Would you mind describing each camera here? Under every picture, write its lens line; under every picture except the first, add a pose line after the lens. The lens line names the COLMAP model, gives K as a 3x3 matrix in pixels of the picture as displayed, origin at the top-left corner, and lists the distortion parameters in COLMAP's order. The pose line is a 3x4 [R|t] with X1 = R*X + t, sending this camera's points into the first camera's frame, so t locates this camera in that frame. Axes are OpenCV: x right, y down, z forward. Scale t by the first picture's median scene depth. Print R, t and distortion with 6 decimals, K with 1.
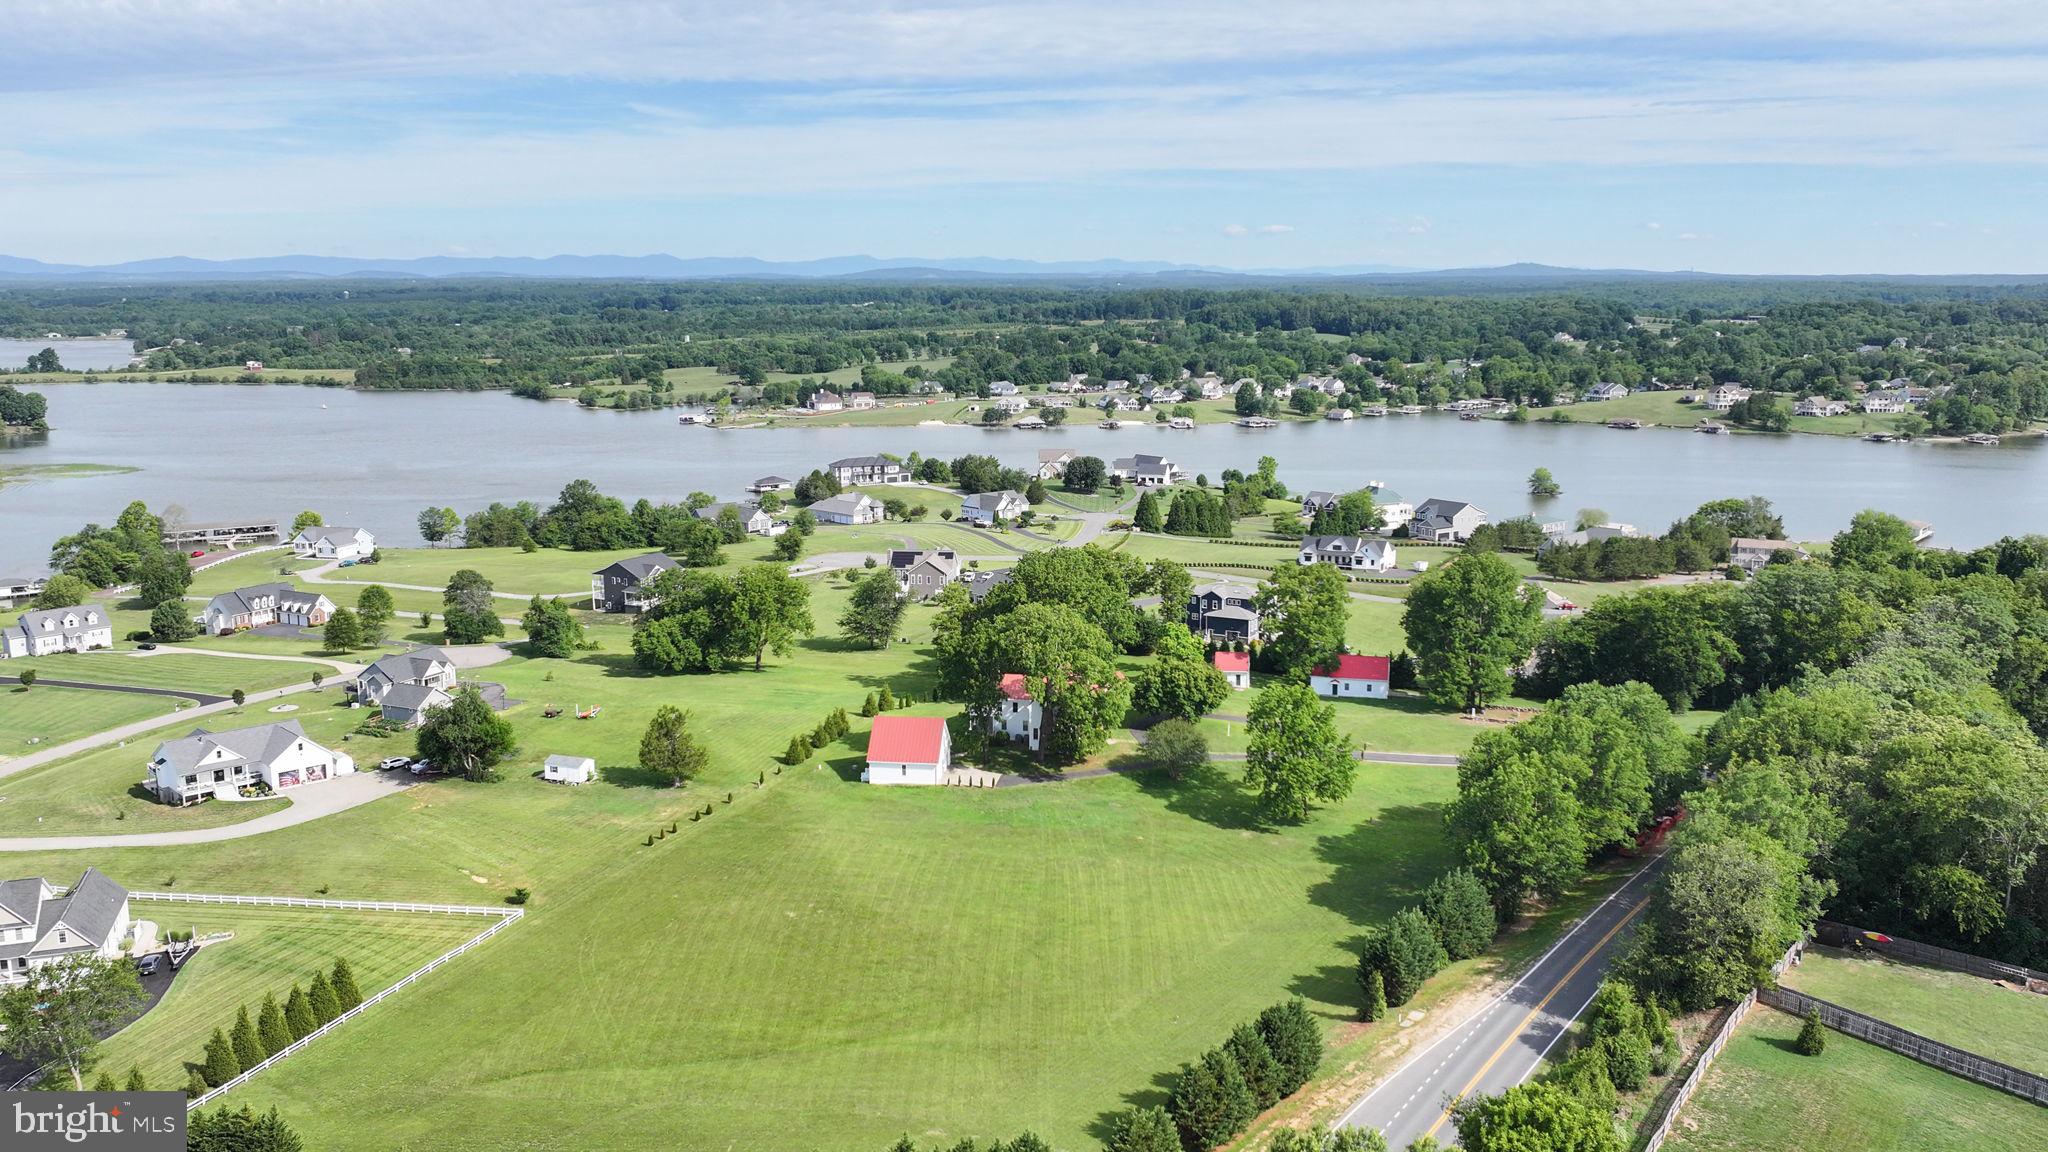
lens RADIAL K [[1691.2, 0, 1024.0], [0, 1691.2, 576.0], [0, 0, 1]] dist [0.015124, -0.014467]
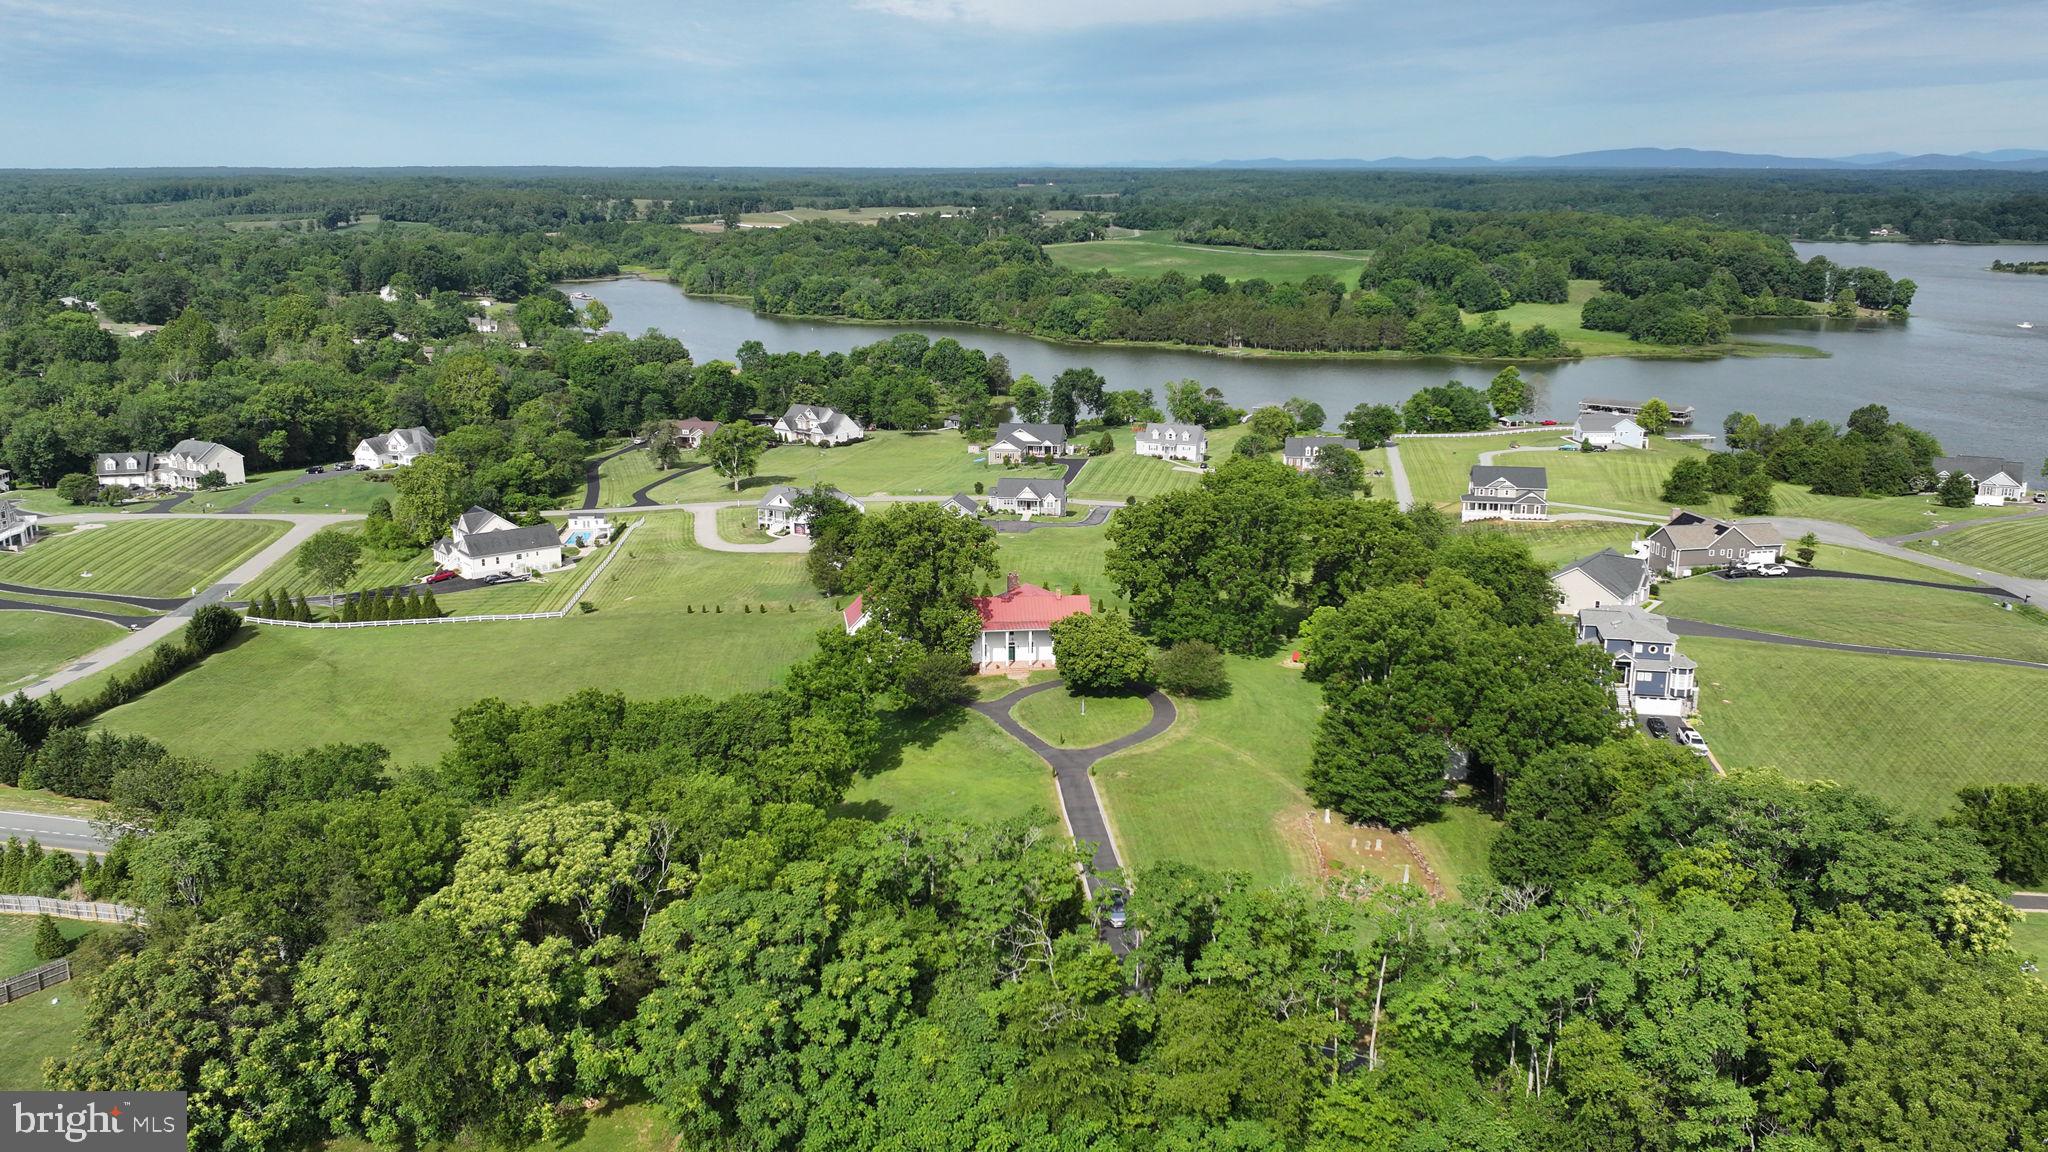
lens RADIAL K [[1674.9, 0, 1024.0], [0, 1674.9, 576.0], [0, 0, 1]] dist [0.016475, -0.022394]
pose [[0.313584, 0.228462, -0.921667, 0.335284], [-0.167515, 0.968712, 0.183129, -0.046827], [0.934668, 0.096966, 0.342044, 0.262725]]
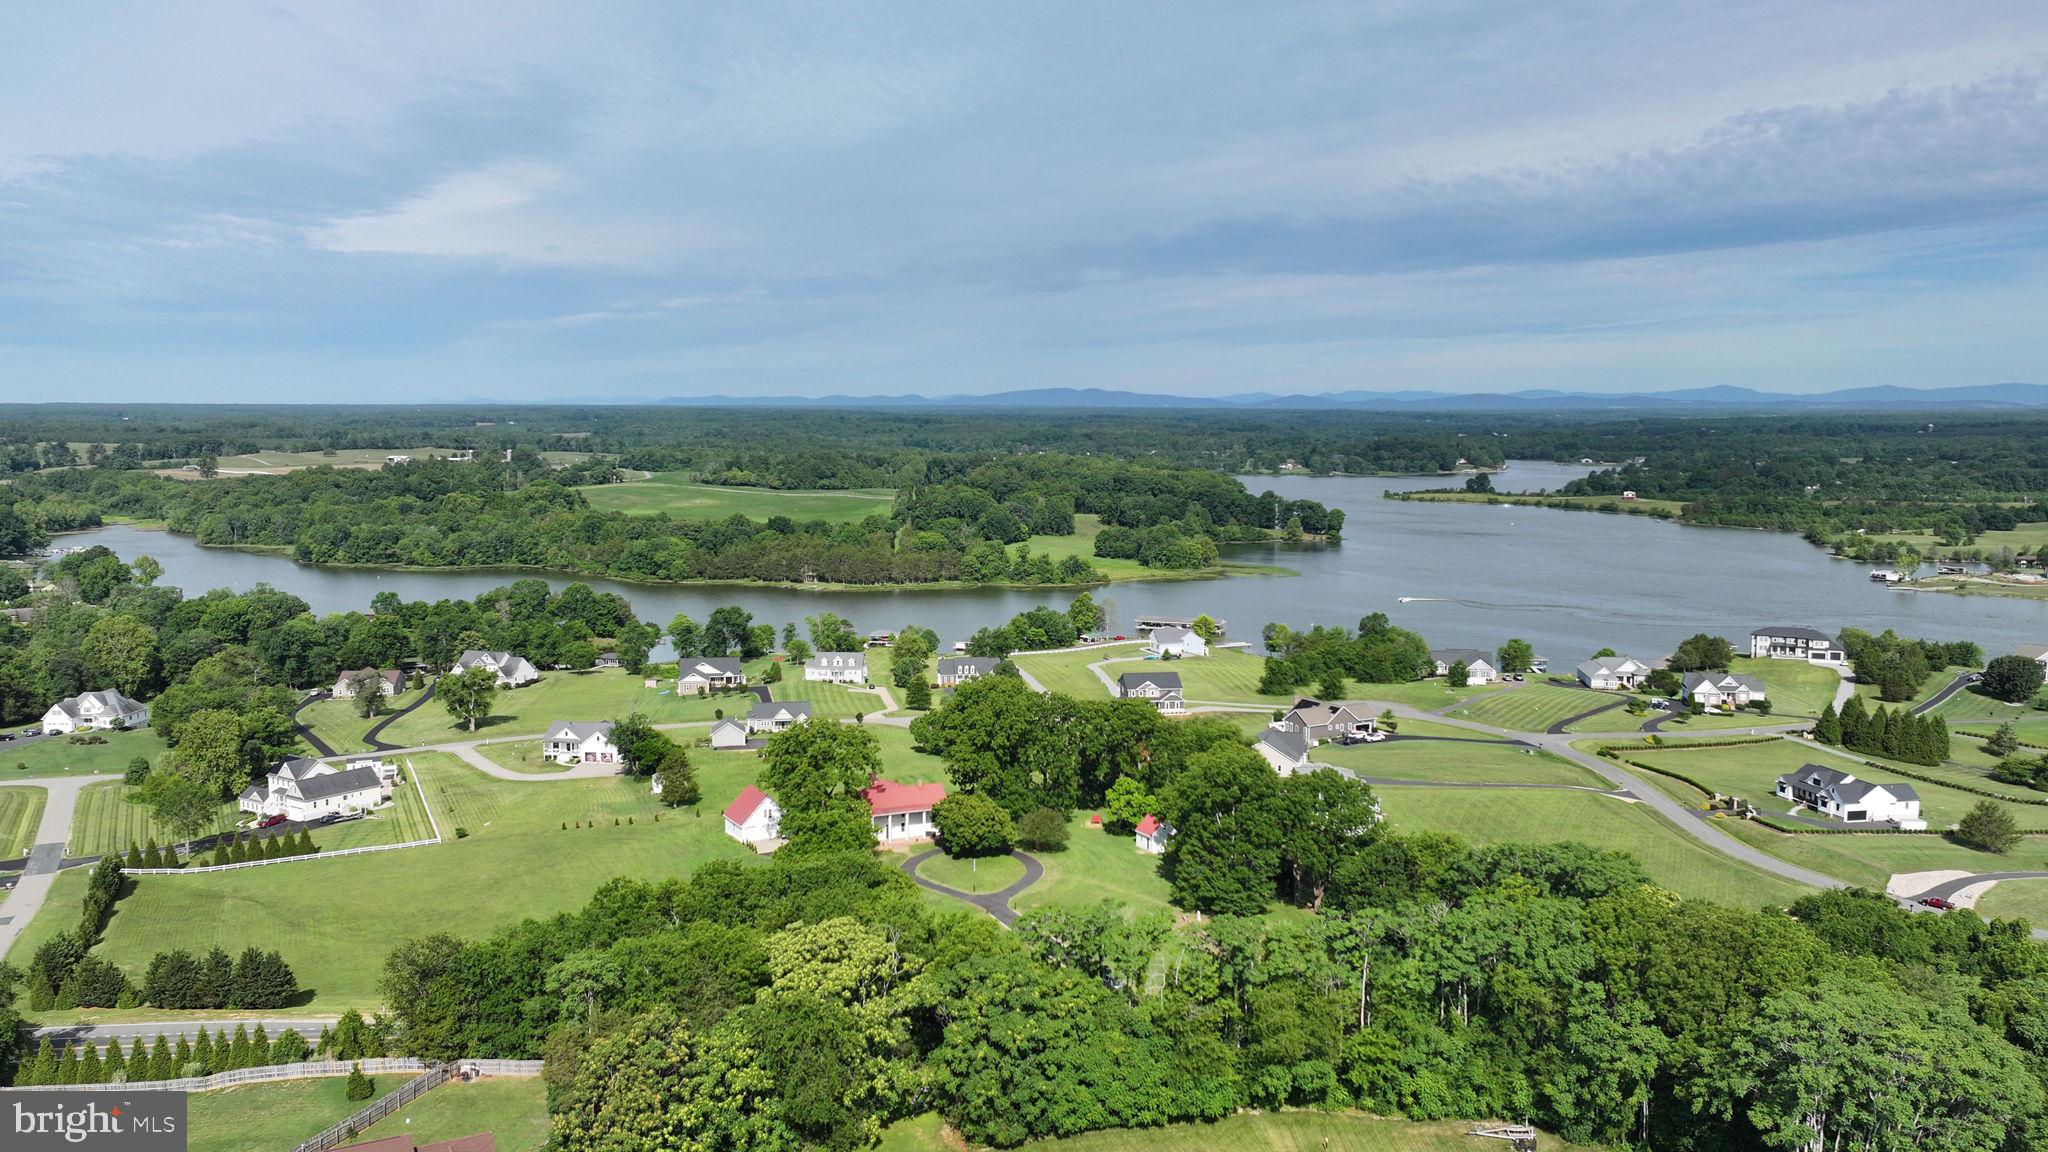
lens RADIAL K [[1674.9, 0, 1024.0], [0, 1674.9, 576.0], [0, 0, 1]] dist [0.016475, -0.022394]
pose [[0.599233, 0.086319, -0.795907, 0.383875], [-0.144274, 0.989537, -0.001303, -0.038235], [0.787467, 0.115610, 0.605417, 0.132264]]
